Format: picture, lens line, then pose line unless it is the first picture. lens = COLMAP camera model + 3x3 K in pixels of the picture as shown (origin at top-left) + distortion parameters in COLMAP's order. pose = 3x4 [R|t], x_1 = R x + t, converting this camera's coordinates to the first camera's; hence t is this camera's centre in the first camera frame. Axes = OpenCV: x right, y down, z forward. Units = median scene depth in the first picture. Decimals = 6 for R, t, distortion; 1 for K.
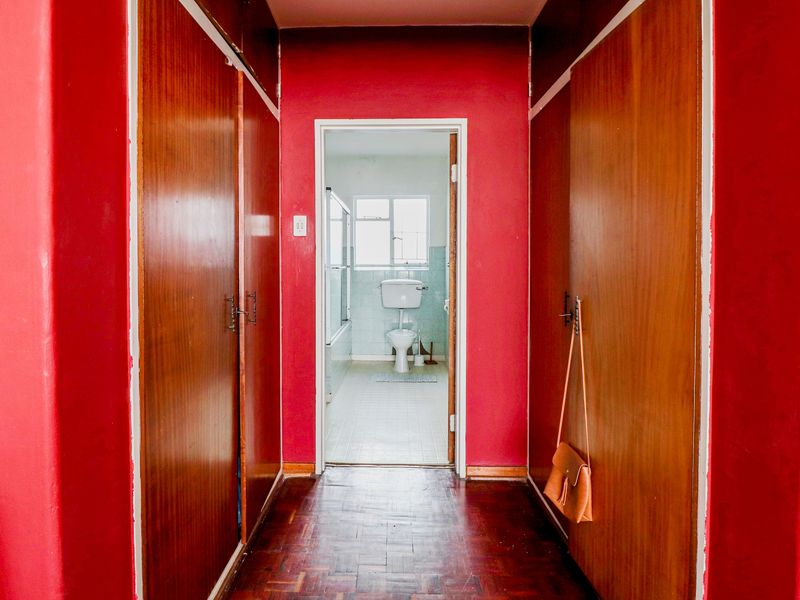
lens RADIAL K [[472.9, 0, 386.0], [0, 472.9, 286.4], [0, 0, 1]] dist [-0.000166, -0.000300]
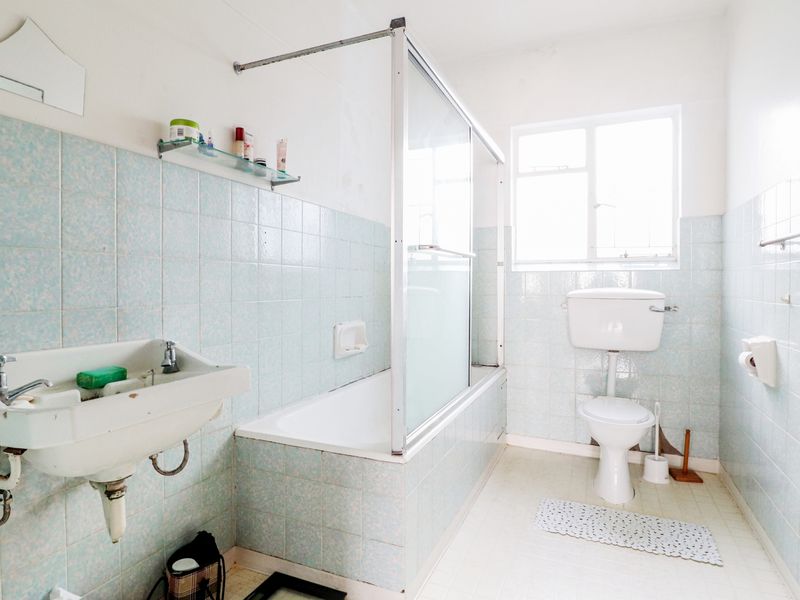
lens RADIAL K [[472.9, 0, 386.0], [0, 472.9, 286.4], [0, 0, 1]] dist [-0.000166, -0.000300]
pose [[0.919126, 0.002895, -0.393953, 0.010012], [-0.011373, 0.999751, -0.019188, -0.005389], [0.393799, 0.022117, 0.918930, 0.472278]]
